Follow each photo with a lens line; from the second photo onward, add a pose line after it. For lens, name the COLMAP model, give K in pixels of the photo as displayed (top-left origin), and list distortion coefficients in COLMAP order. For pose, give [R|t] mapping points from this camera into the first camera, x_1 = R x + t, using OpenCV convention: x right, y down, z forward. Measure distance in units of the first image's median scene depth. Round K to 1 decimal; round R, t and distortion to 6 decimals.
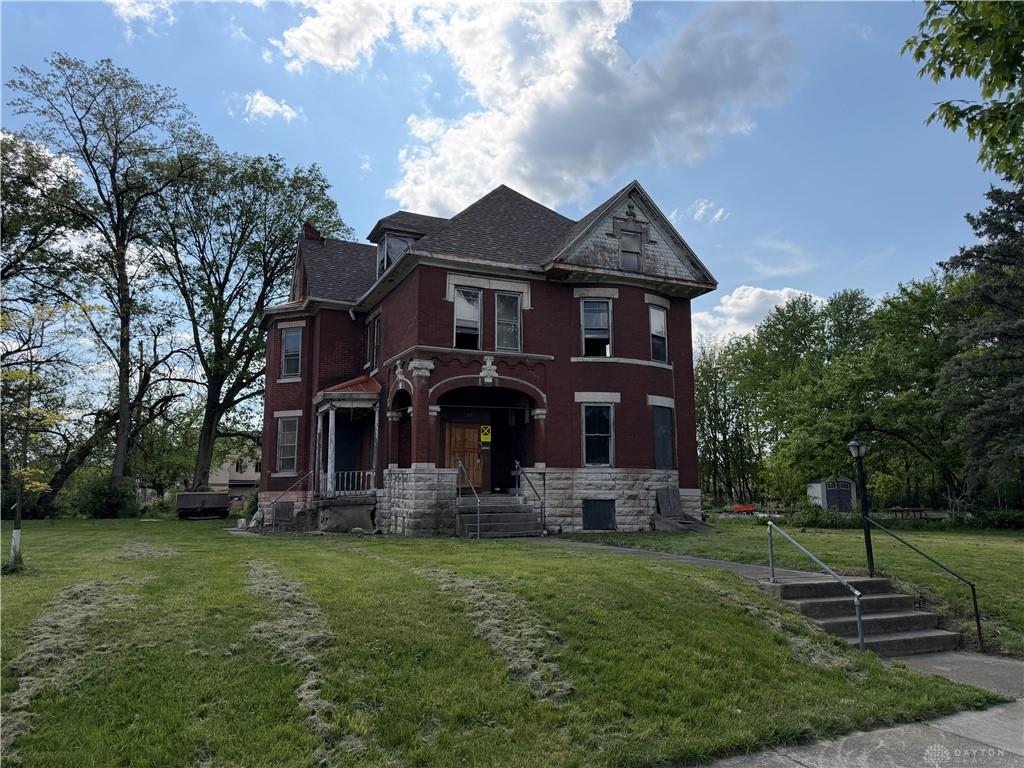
lens RADIAL K [[713.1, 0, 512.0], [0, 713.1, 384.0], [0, 0, 1]] dist [0.110282, -0.002249]
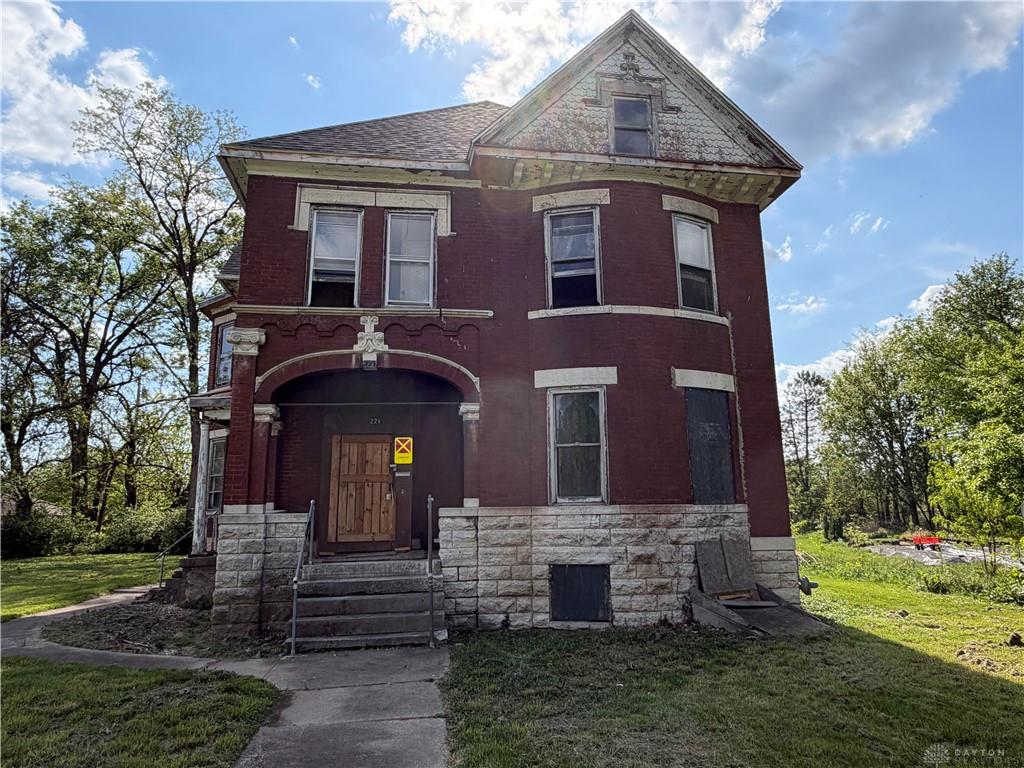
lens RADIAL K [[659.5, 0, 515.2], [0, 659.5, 376.7], [0, 0, 1]] dist [0.001148, 0.001203]
pose [[0.963990, -0.066118, -0.257587, 0.209131], [0.053083, 0.996948, -0.057243, 0.045337], [0.260586, 0.041508, 0.964558, 0.493338]]
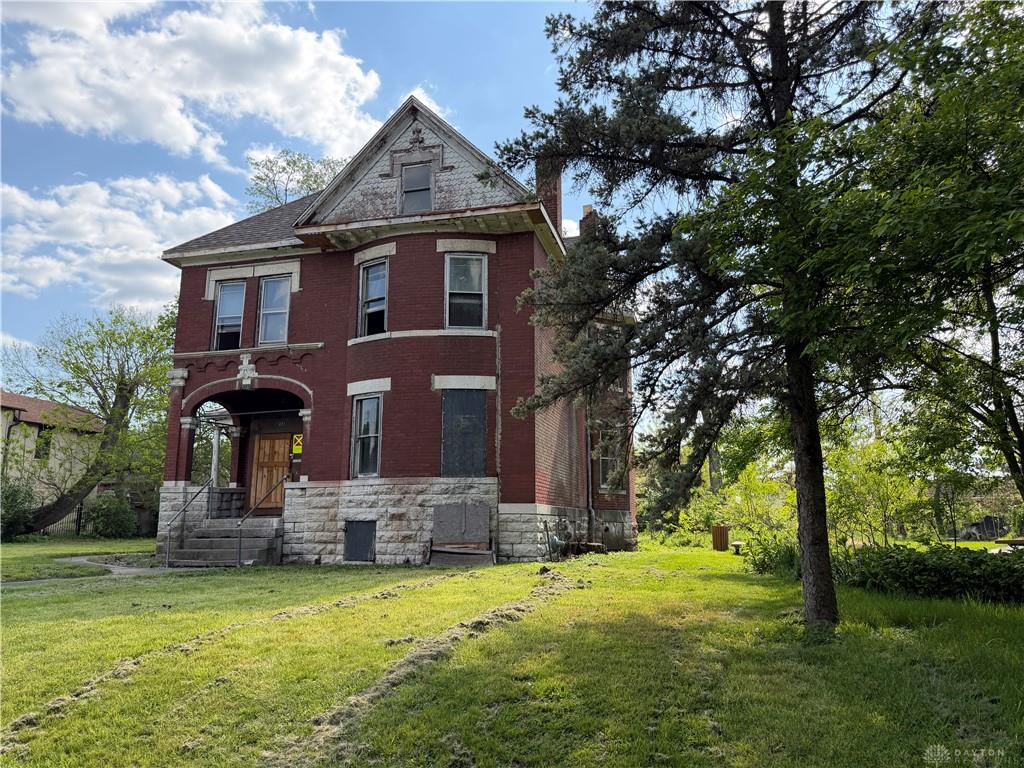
lens RADIAL K [[713.1, 0, 512.0], [0, 713.1, 384.0], [0, 0, 1]] dist [0.110282, -0.002249]
pose [[0.775593, -0.116948, -0.620305, 0.725104], [0.095839, 0.993112, -0.067403, 0.082976], [0.623916, -0.007172, 0.781459, 0.496998]]
